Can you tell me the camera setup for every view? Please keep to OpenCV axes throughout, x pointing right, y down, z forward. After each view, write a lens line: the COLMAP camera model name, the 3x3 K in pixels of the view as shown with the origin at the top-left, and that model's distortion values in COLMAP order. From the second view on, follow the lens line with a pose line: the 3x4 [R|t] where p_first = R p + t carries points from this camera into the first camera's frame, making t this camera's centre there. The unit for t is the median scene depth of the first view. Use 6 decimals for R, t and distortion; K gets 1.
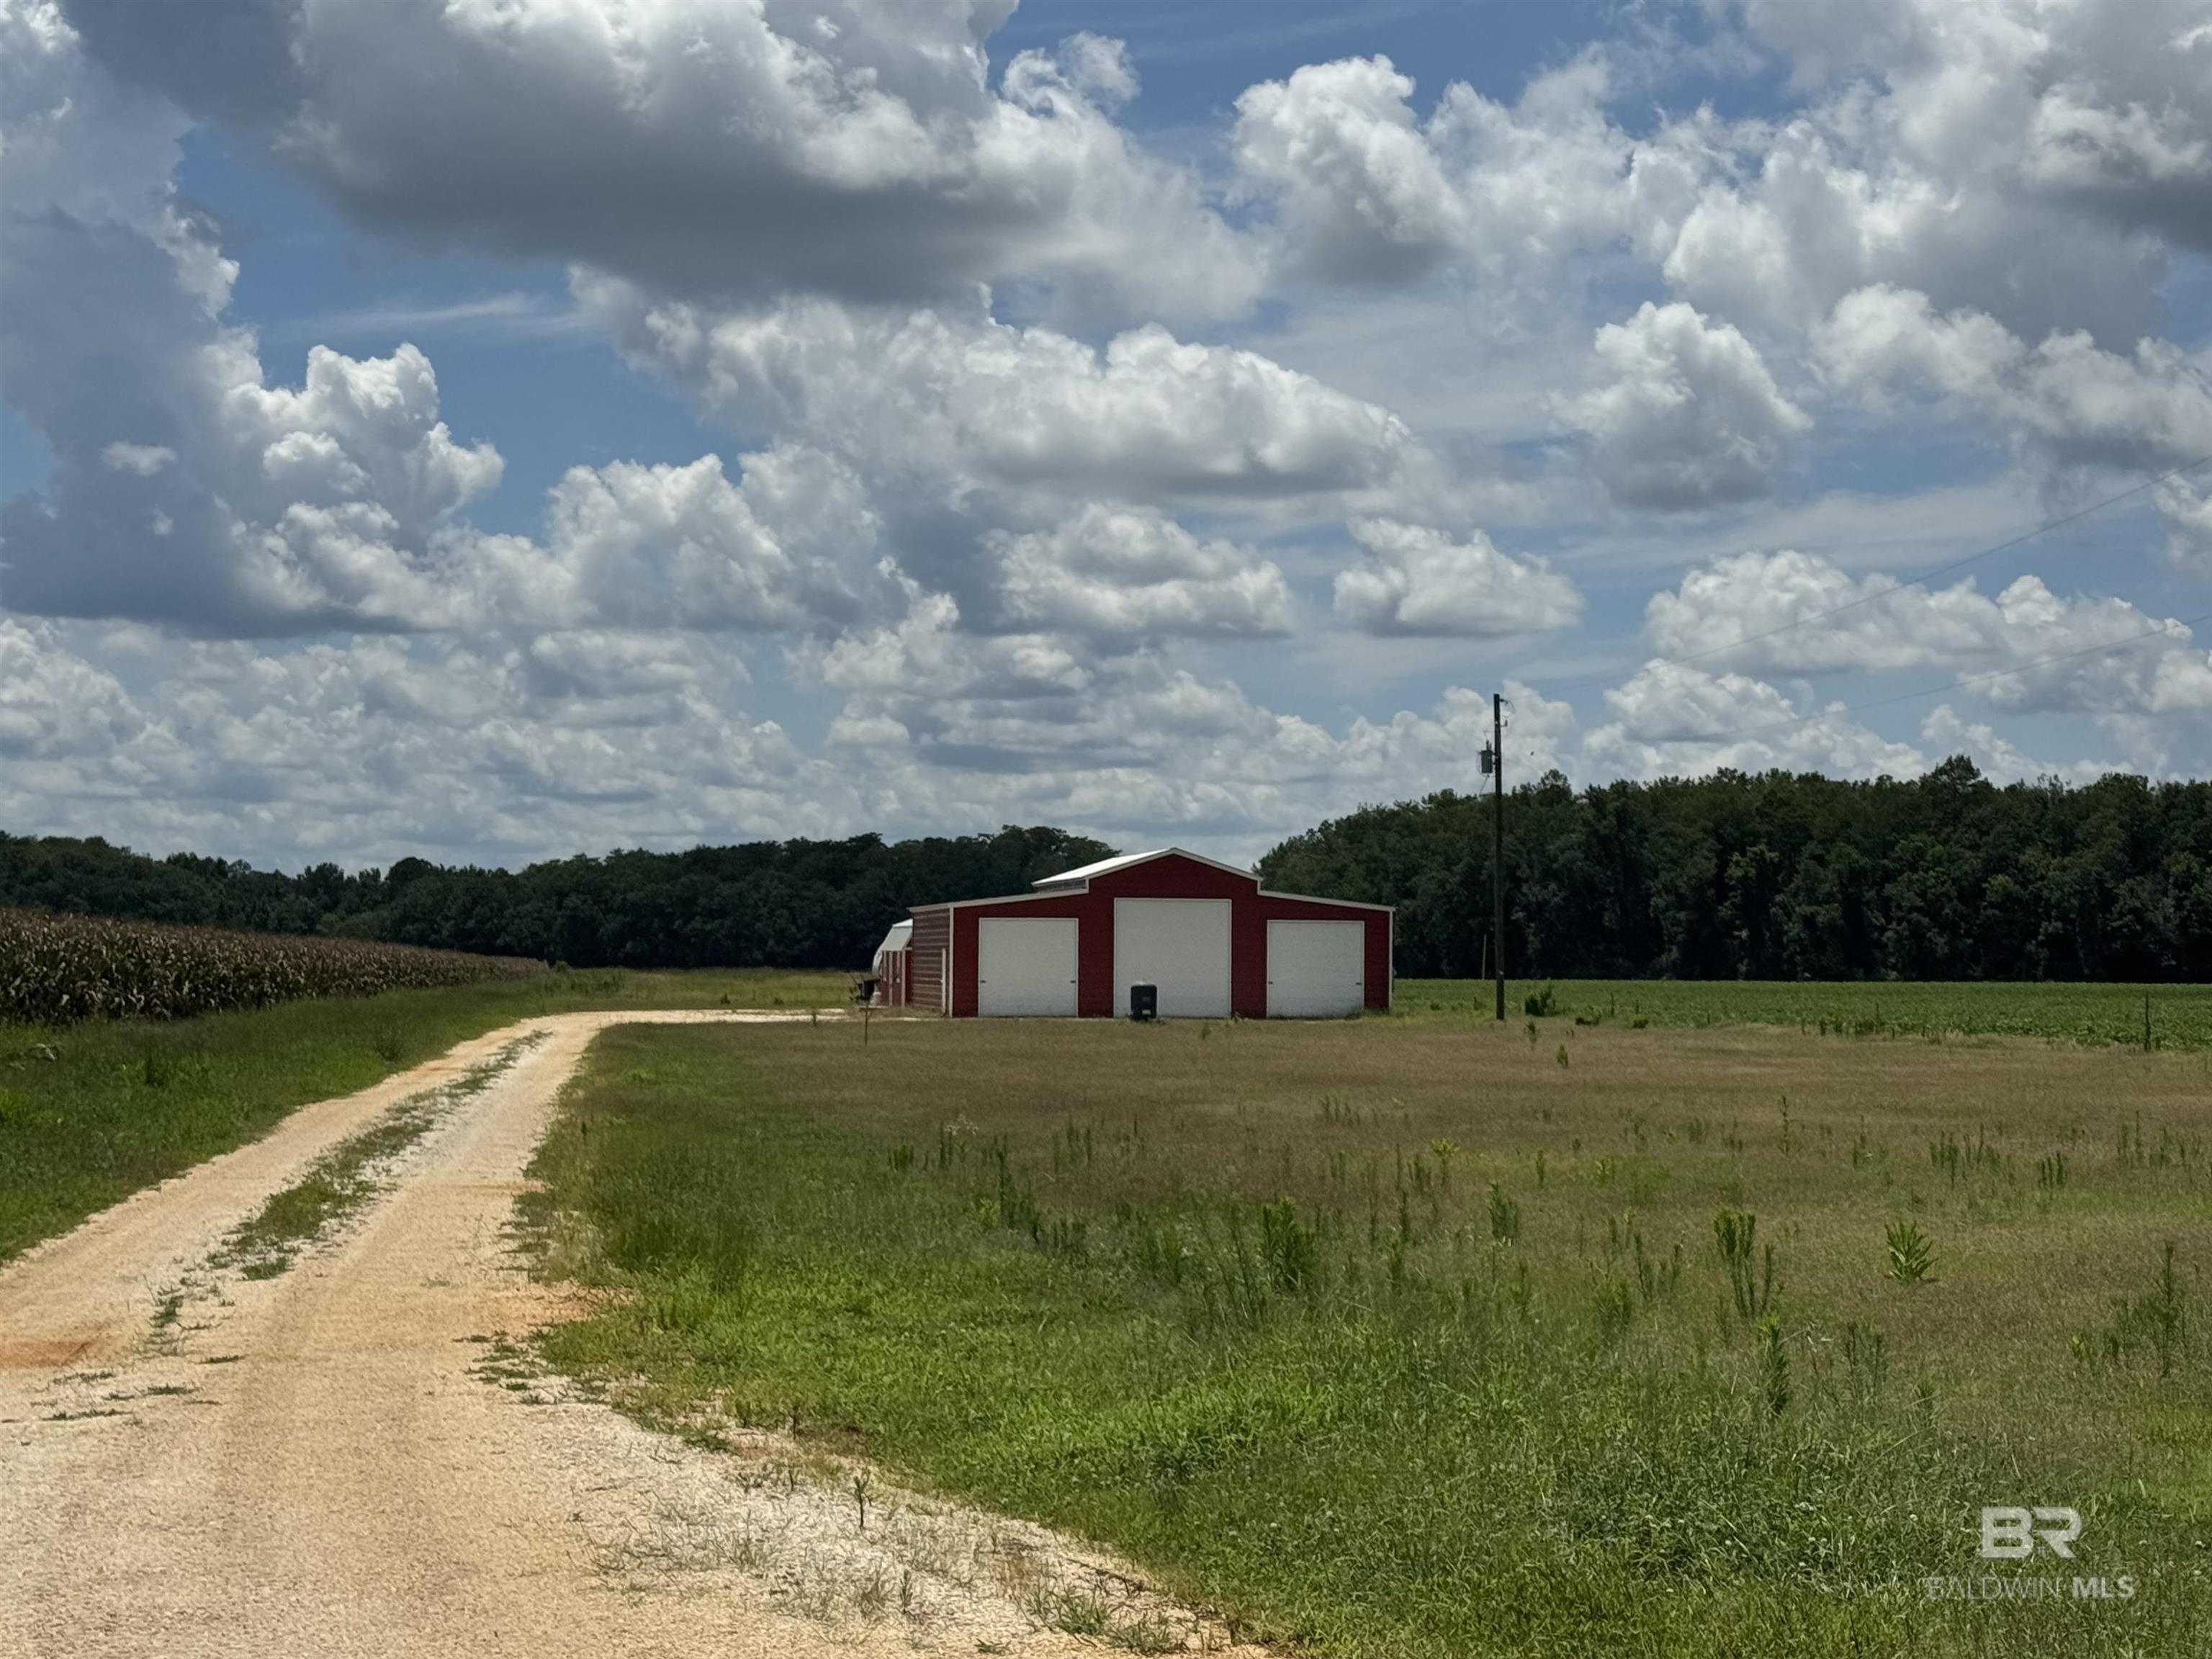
lens RADIAL K [[3880.2, 0, 1101.0], [0, 3880.2, 822.4], [0, 0, 1]] dist [0.001273, 0.000000]
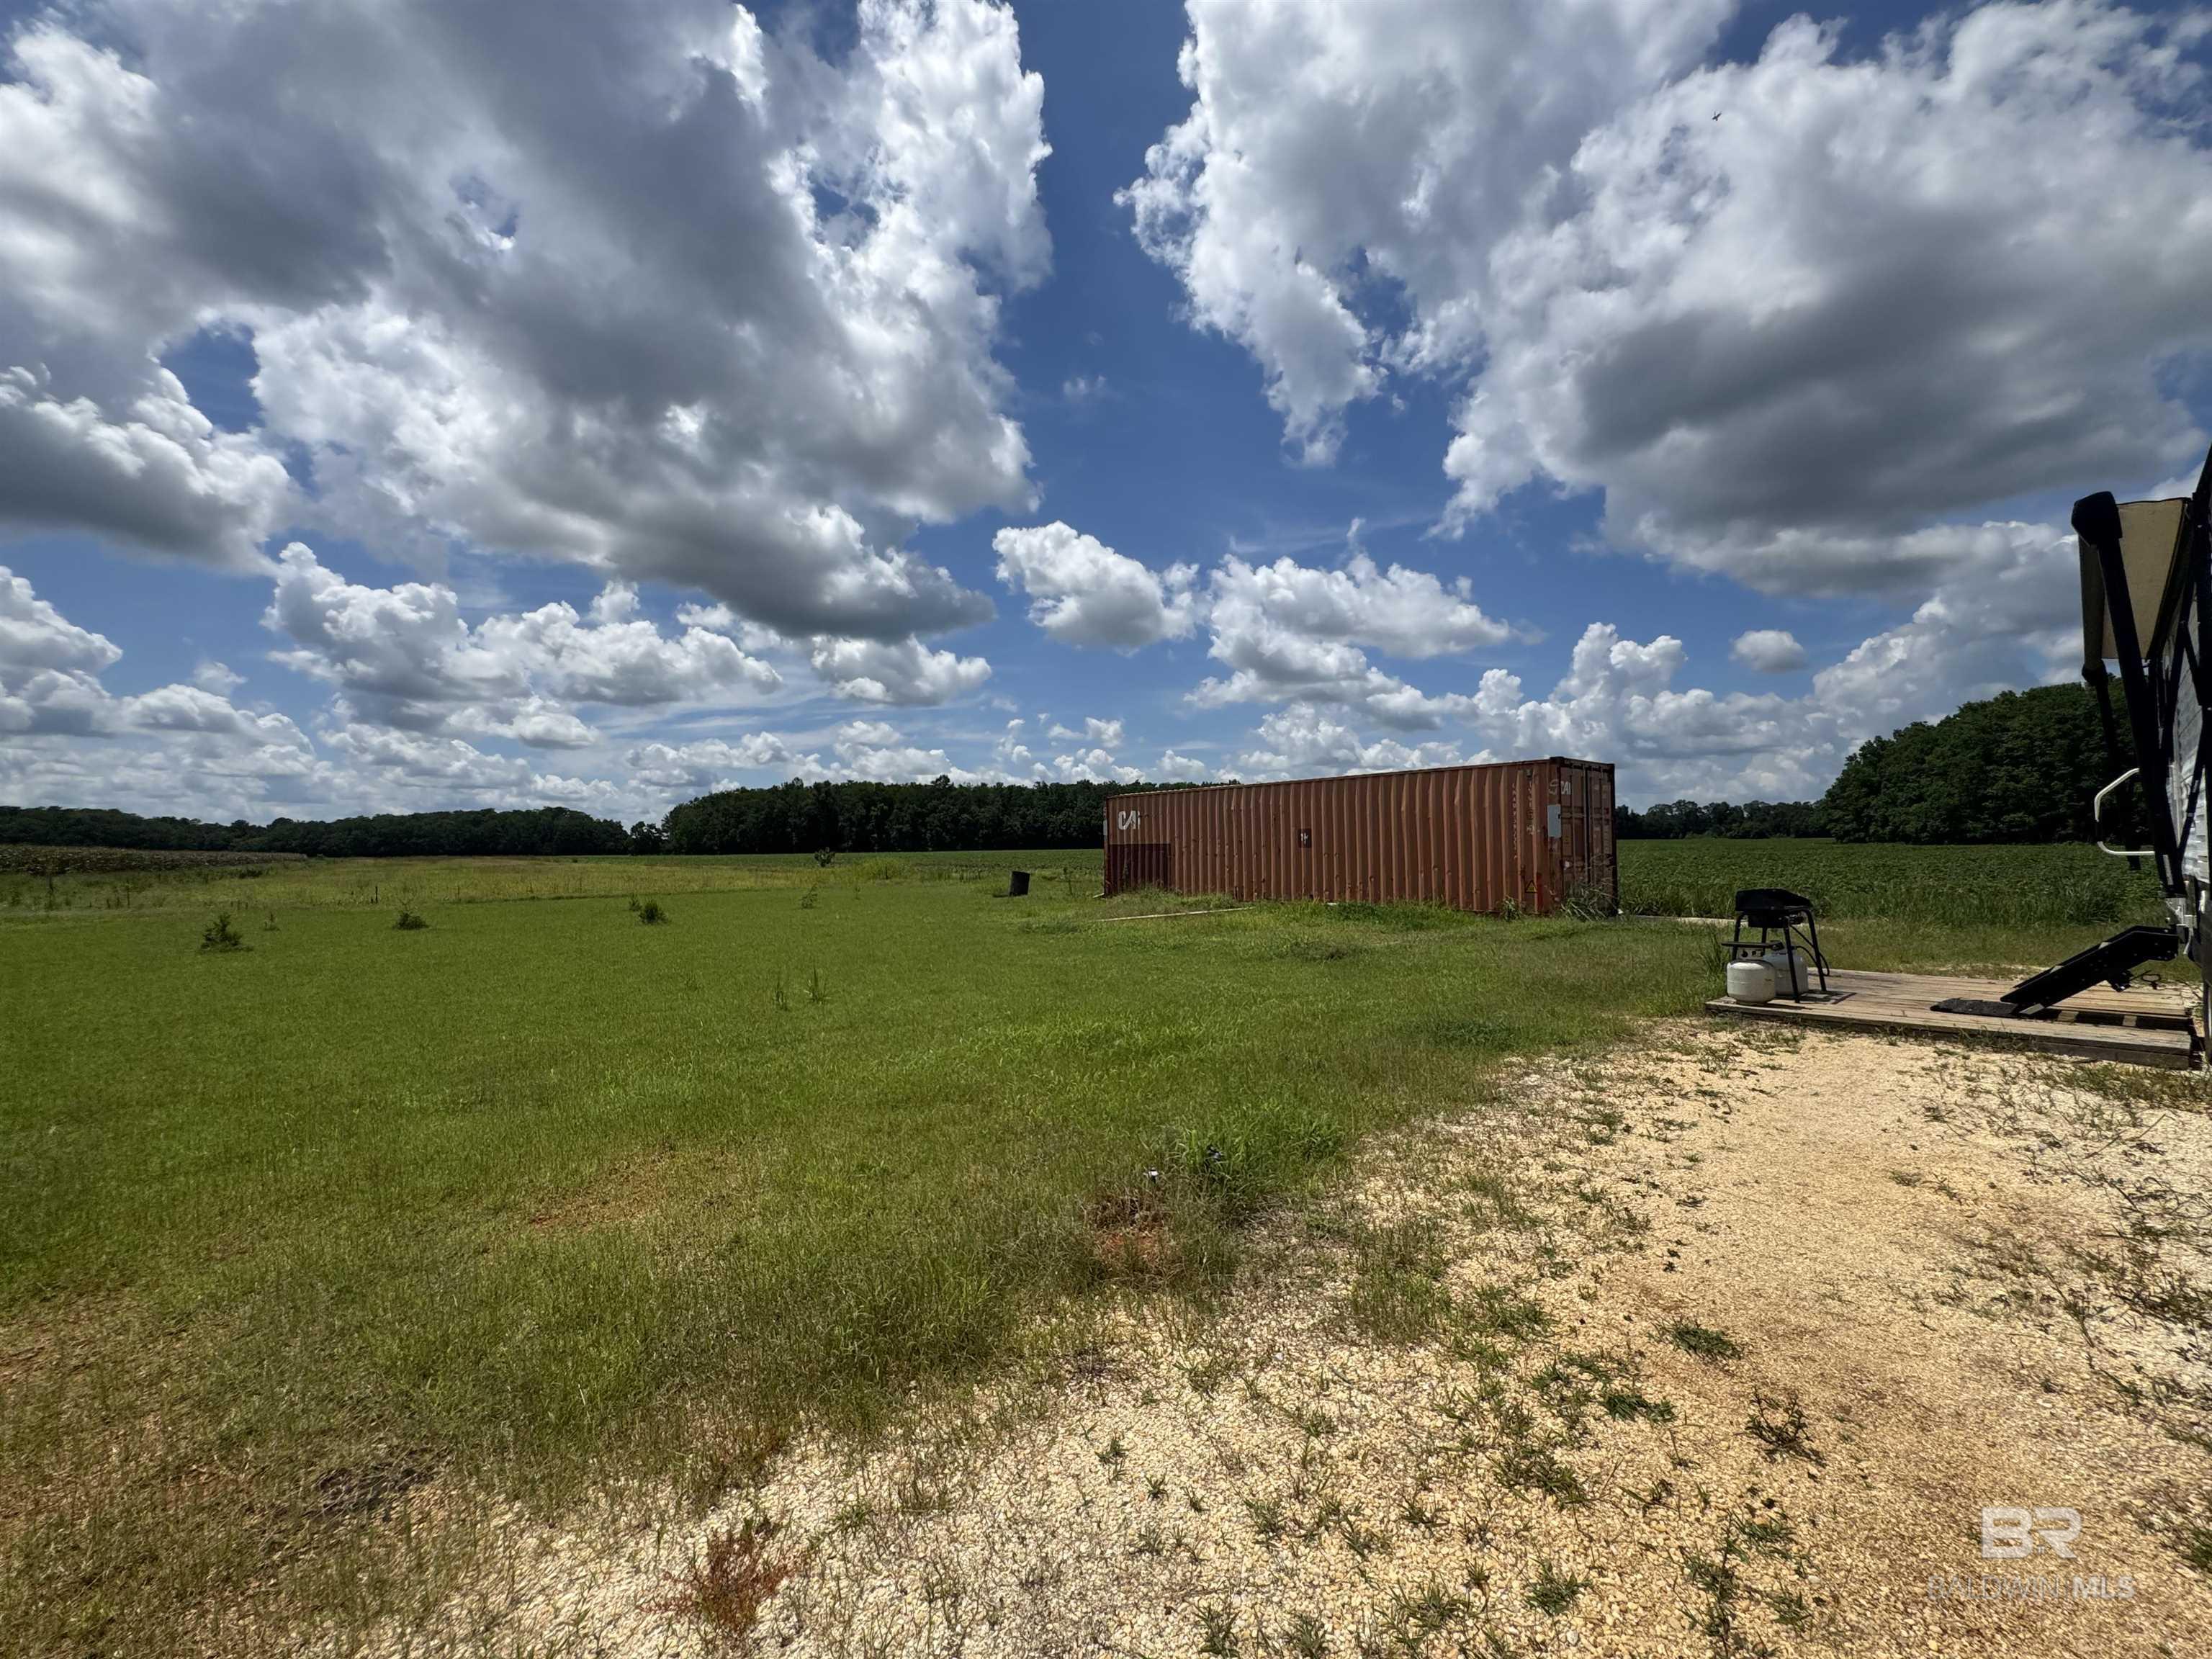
lens RADIAL K [[890.8, 0, 1093.7], [0, 890.8, 822.6], [0, 0, 1]] dist [0.003270, 0.001407]
pose [[0.850694, -0.001406, 0.525660, -0.043367], [-0.003109, 0.999965, 0.007706, 0.013673], [-0.525652, -0.008190, 0.850660, 0.357418]]
